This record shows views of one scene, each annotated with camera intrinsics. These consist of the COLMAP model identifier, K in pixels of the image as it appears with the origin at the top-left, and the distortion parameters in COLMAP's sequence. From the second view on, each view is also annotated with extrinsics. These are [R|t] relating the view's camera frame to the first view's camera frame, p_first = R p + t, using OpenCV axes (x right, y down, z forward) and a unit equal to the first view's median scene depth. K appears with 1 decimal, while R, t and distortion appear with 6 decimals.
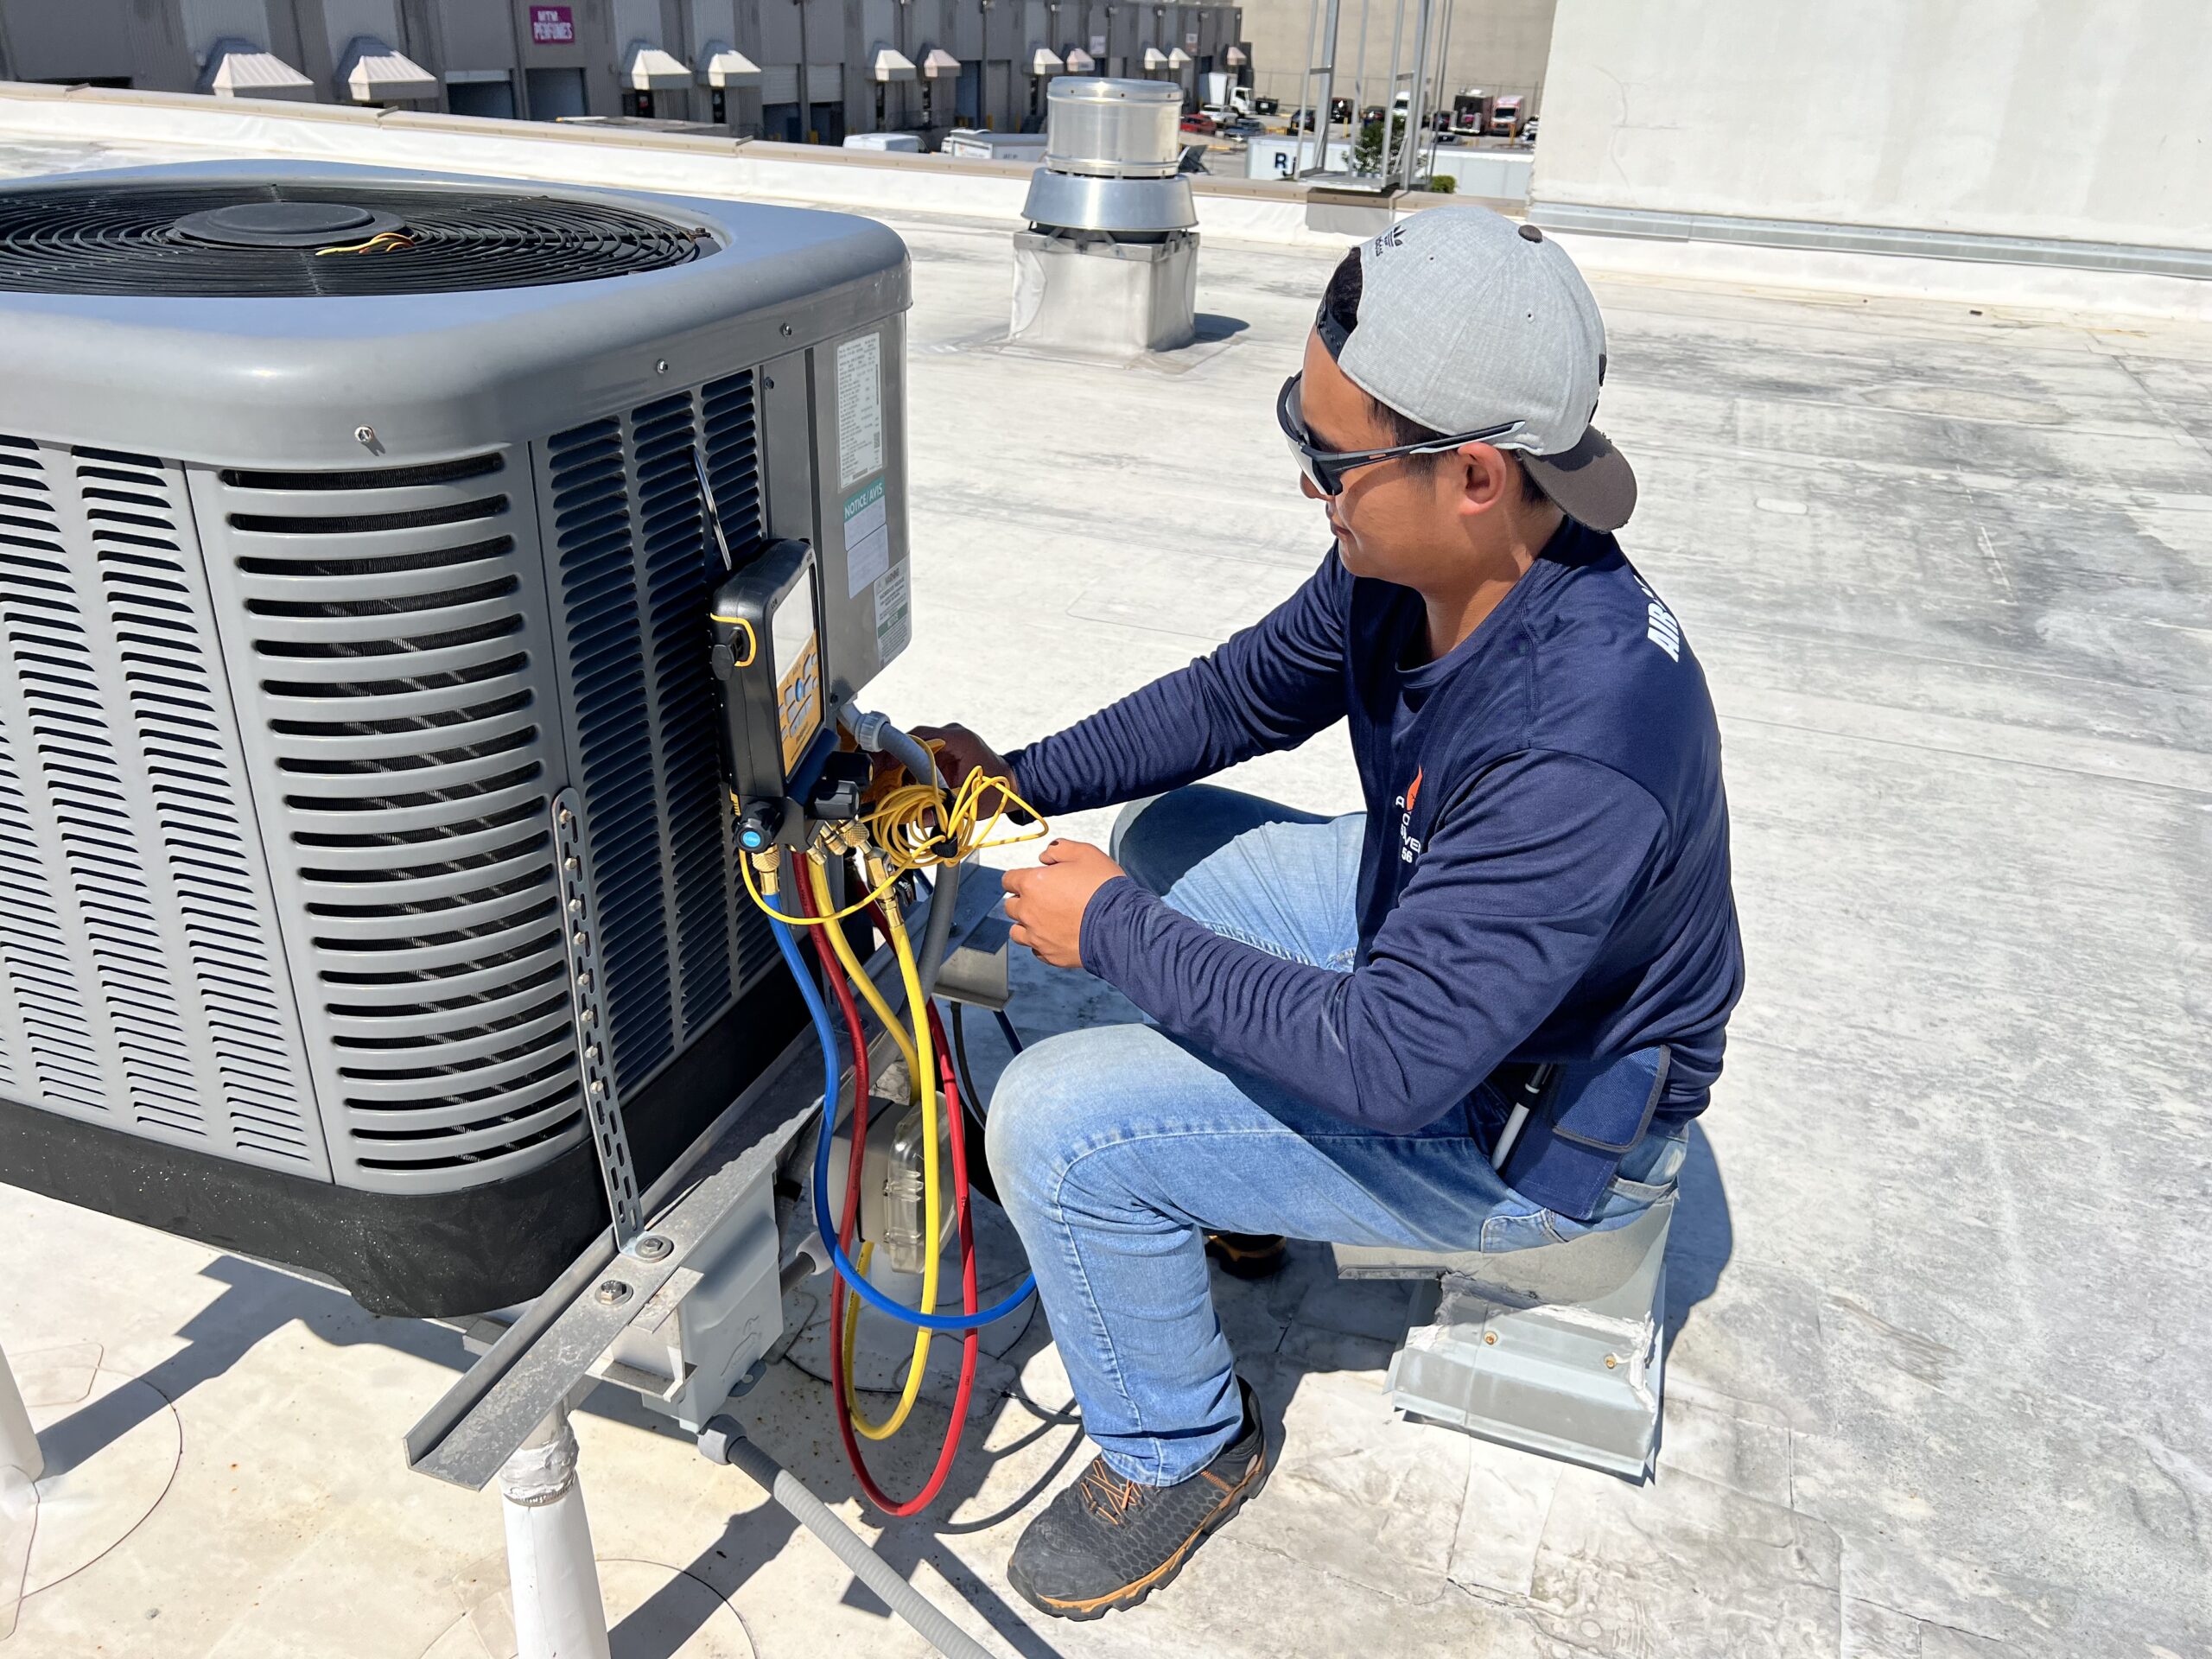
lens RADIAL K [[1665.3, 0, 1113.4], [0, 1665.3, 826.9], [0, 0, 1]] dist [0.038827, -0.046029]
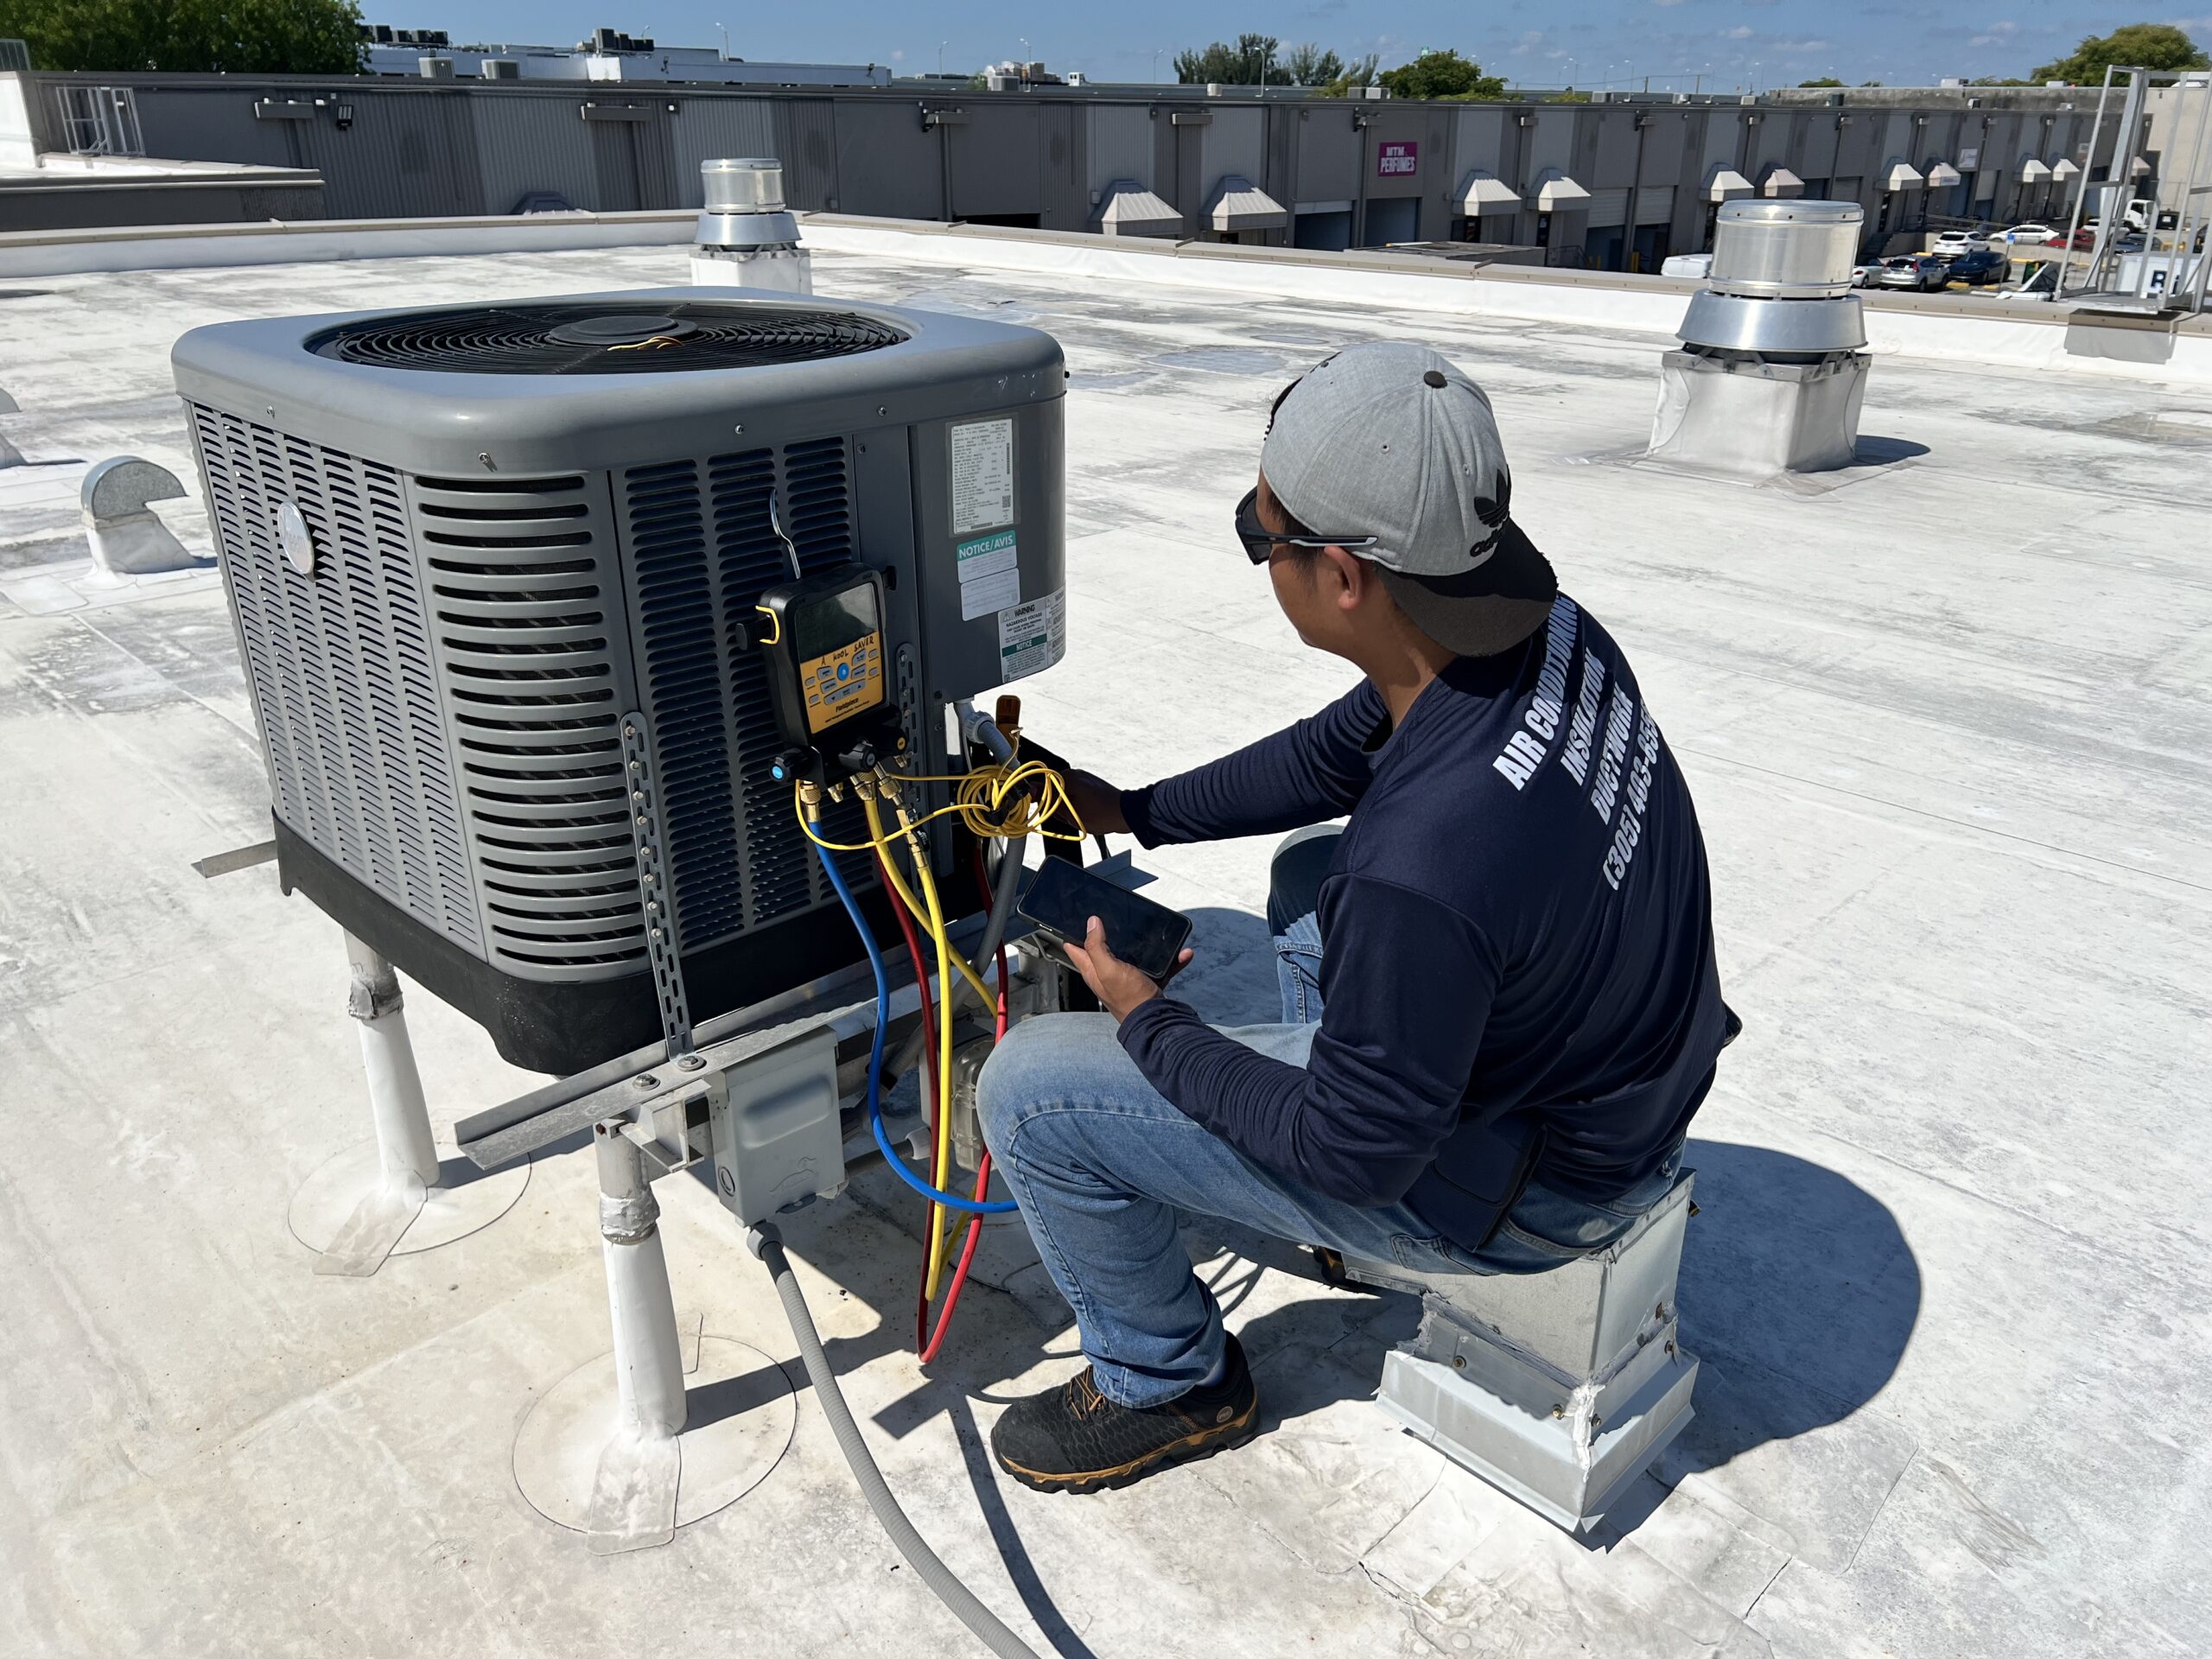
lens RADIAL K [[1665.3, 0, 1146.4], [0, 1665.3, 820.0], [0, 0, 1]] dist [0.038827, -0.046029]
pose [[0.903662, 0.131120, -0.407680, 0.146649], [-0.158135, 0.986862, -0.033122, 0.010274], [0.397981, 0.094399, 0.912524, -0.029355]]
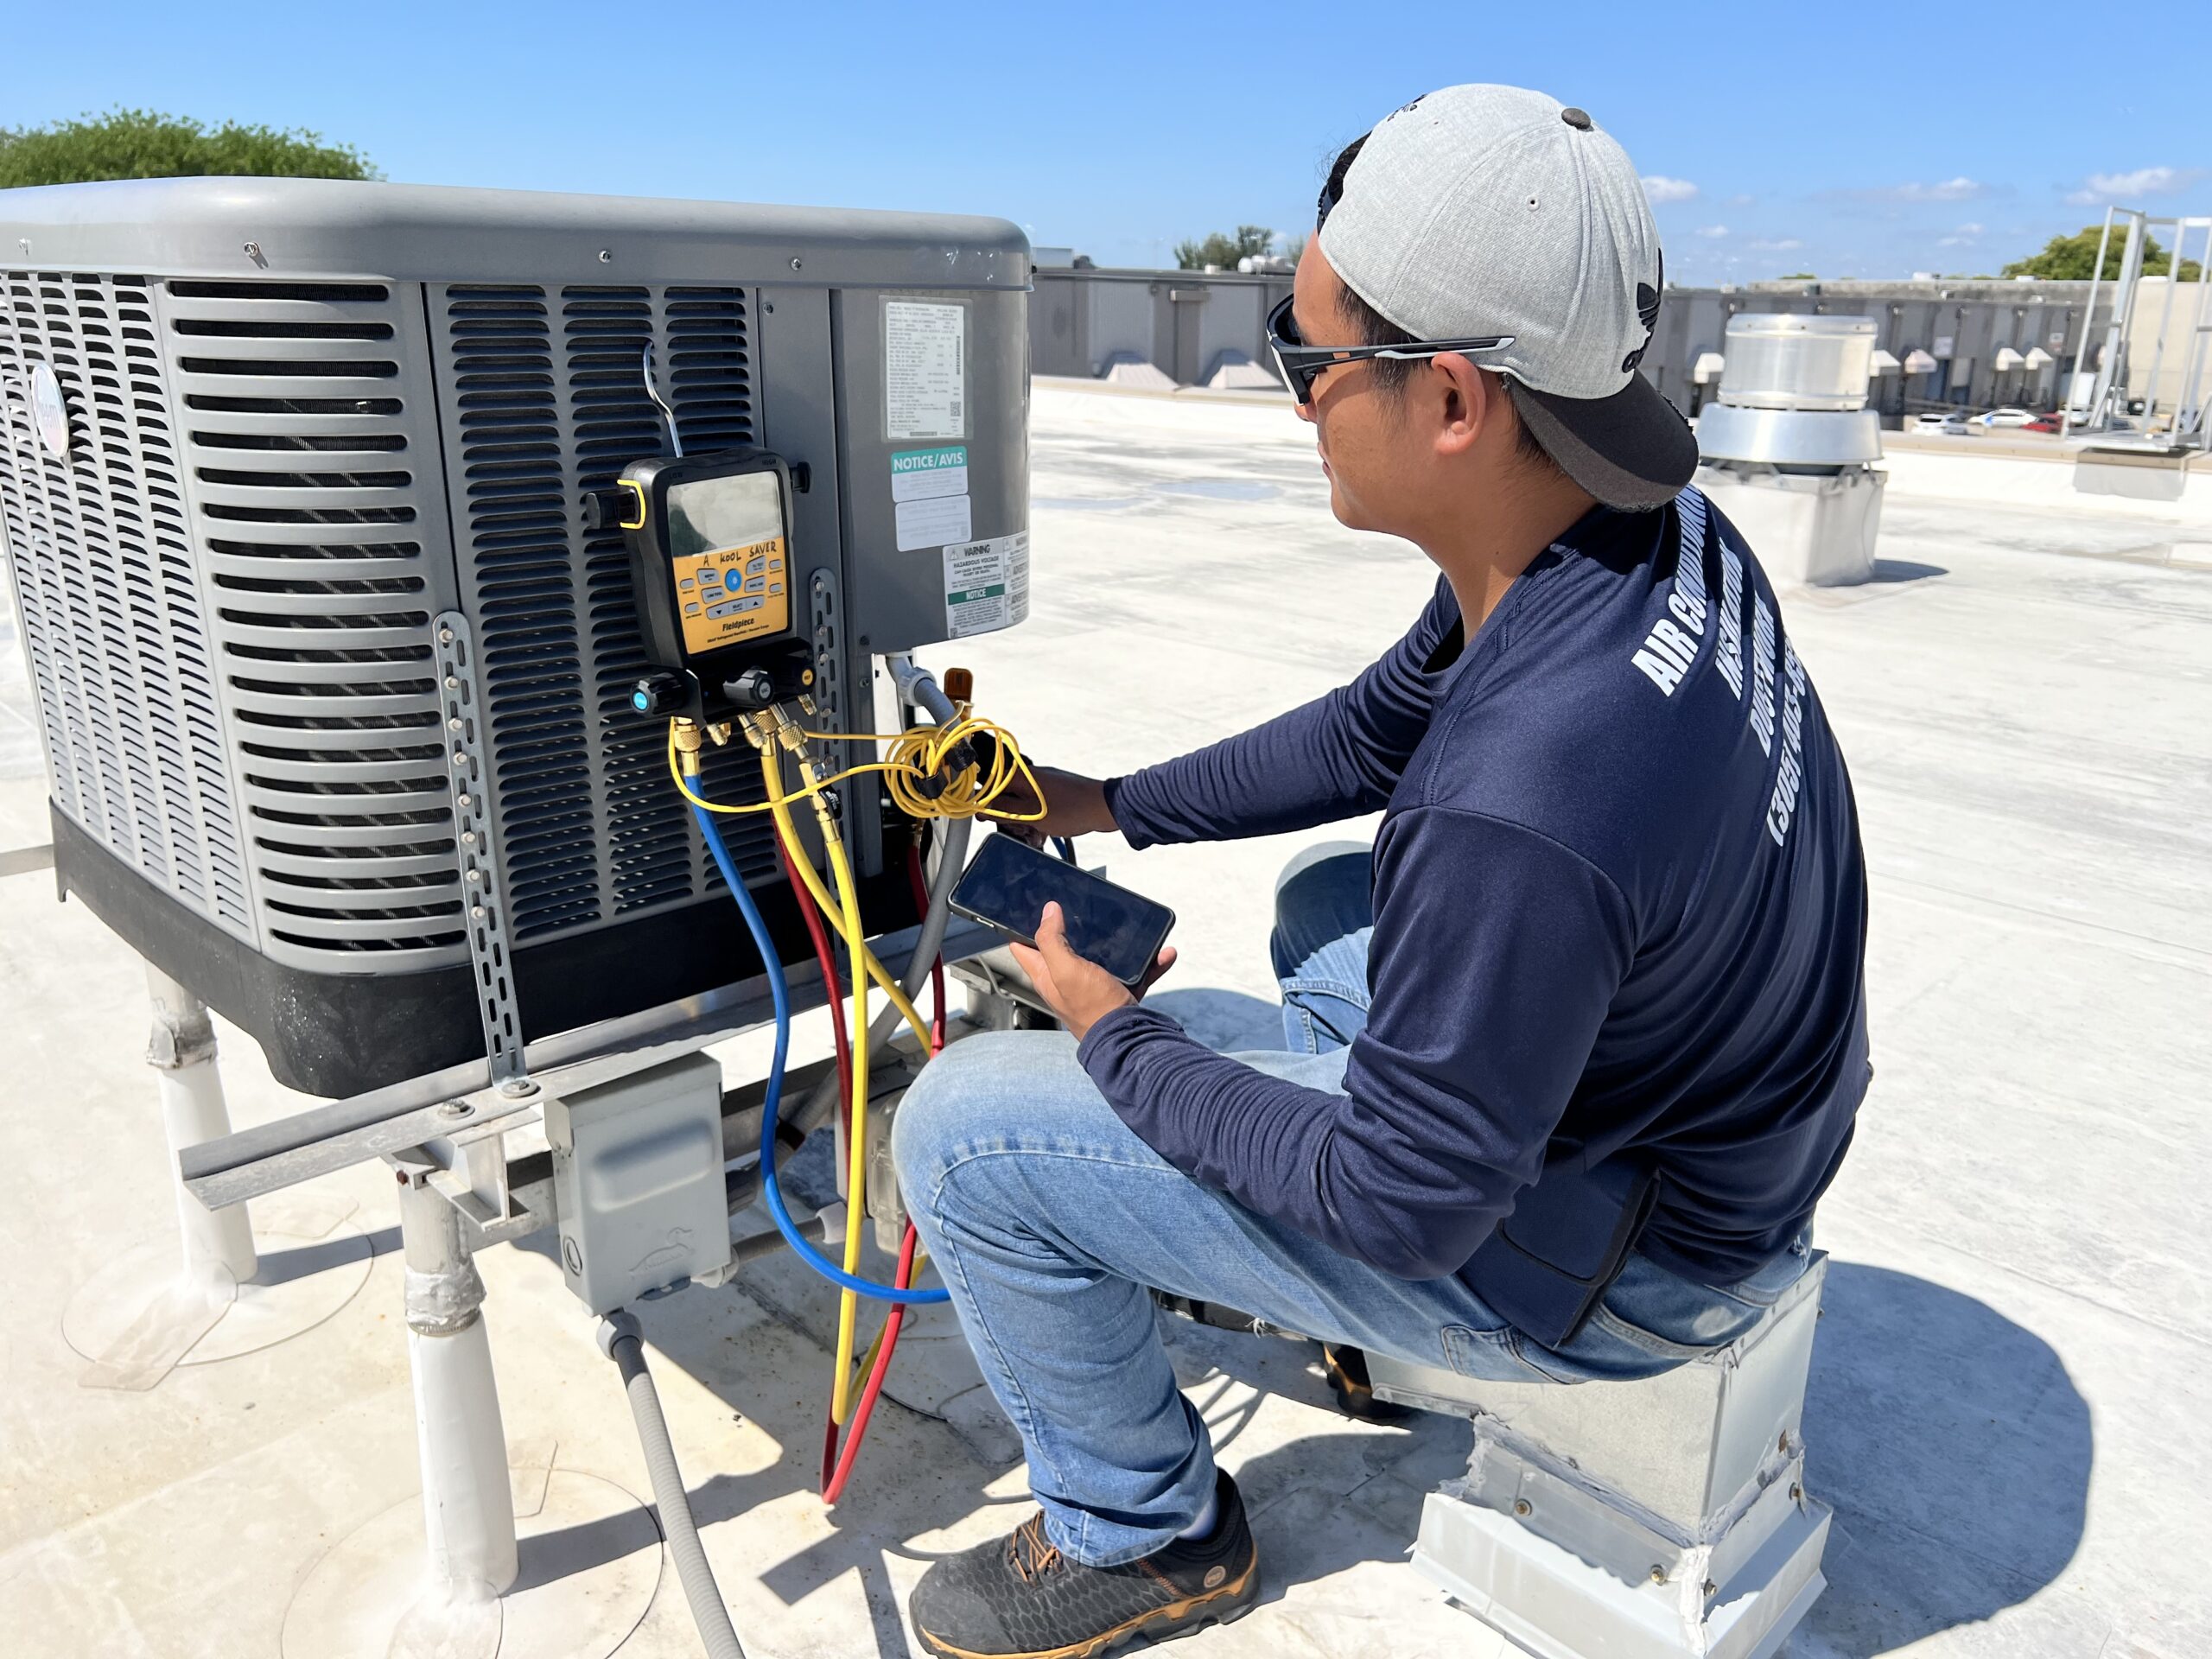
lens RADIAL K [[1665.3, 0, 1144.5], [0, 1665.3, 828.7], [0, 0, 1]] dist [0.038827, -0.046029]
pose [[0.903482, 0.103964, -0.415827, 0.122561], [-0.169744, 0.977606, -0.124389, 0.038717], [0.393584, 0.182967, 0.900897, 0.044692]]
